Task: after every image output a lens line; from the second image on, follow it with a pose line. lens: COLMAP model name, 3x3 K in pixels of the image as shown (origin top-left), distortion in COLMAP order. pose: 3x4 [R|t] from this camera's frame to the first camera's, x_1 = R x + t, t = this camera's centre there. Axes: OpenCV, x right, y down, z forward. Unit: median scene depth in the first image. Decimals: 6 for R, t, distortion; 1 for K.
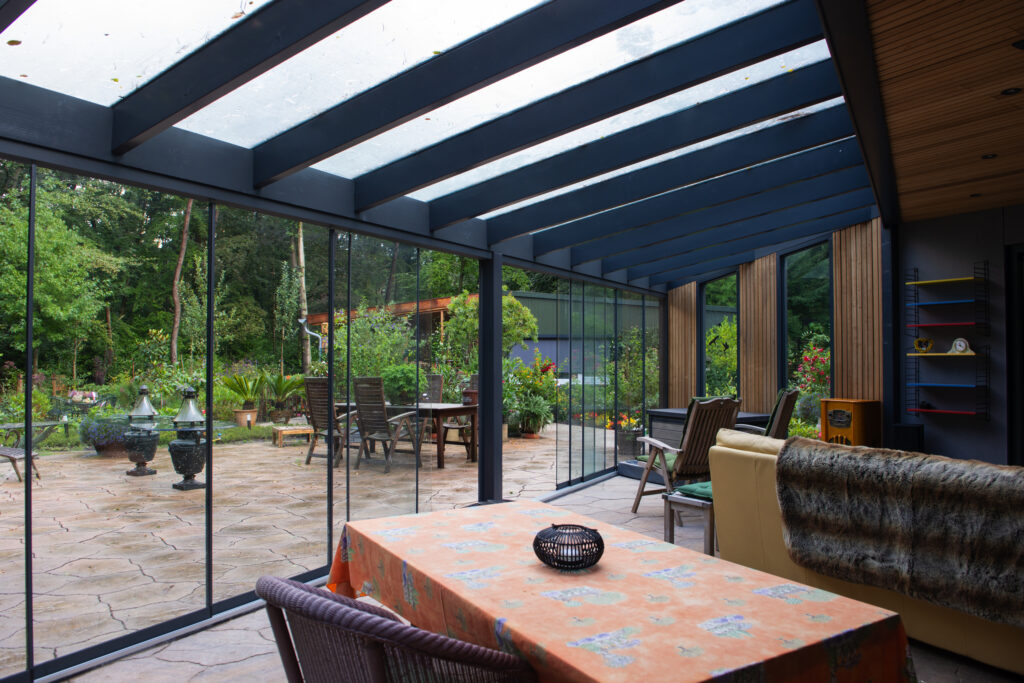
lens RADIAL K [[749.4, 0, 512.0], [0, 749.4, 340.9], [0, 0, 1]] dist [-0.030899, 0.004624]
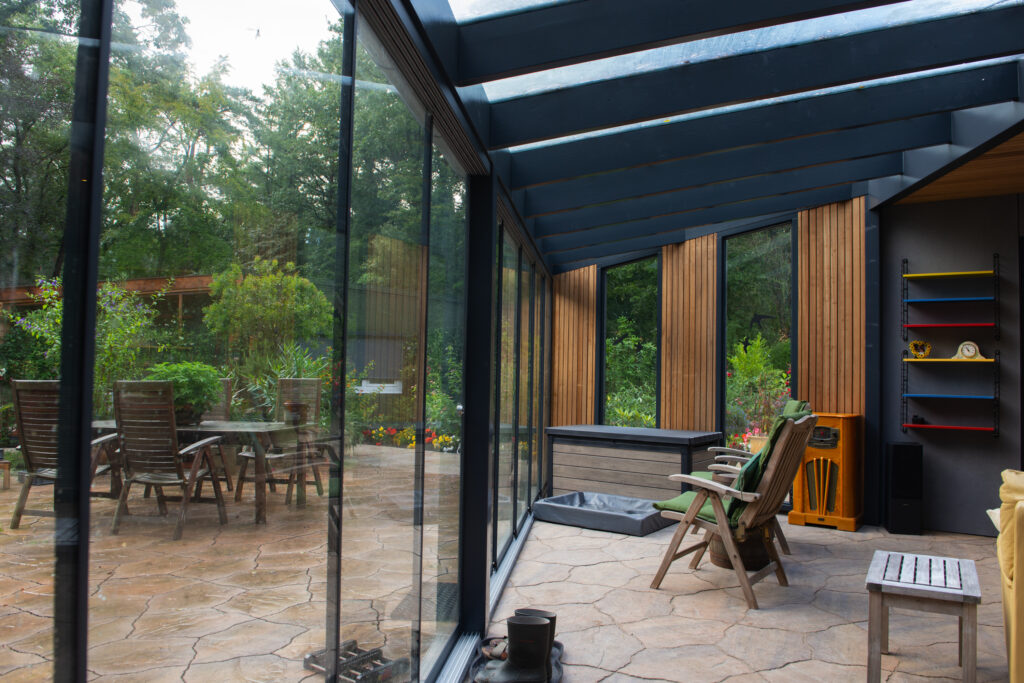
lens RADIAL K [[749.4, 0, 512.0], [0, 749.4, 340.9], [0, 0, 1]] dist [-0.030899, 0.004624]
pose [[0.910324, 0.030161, 0.412797, -0.205686], [-0.026032, 0.999539, -0.015624, 0.020242], [-0.413078, 0.003476, 0.910689, 0.389493]]
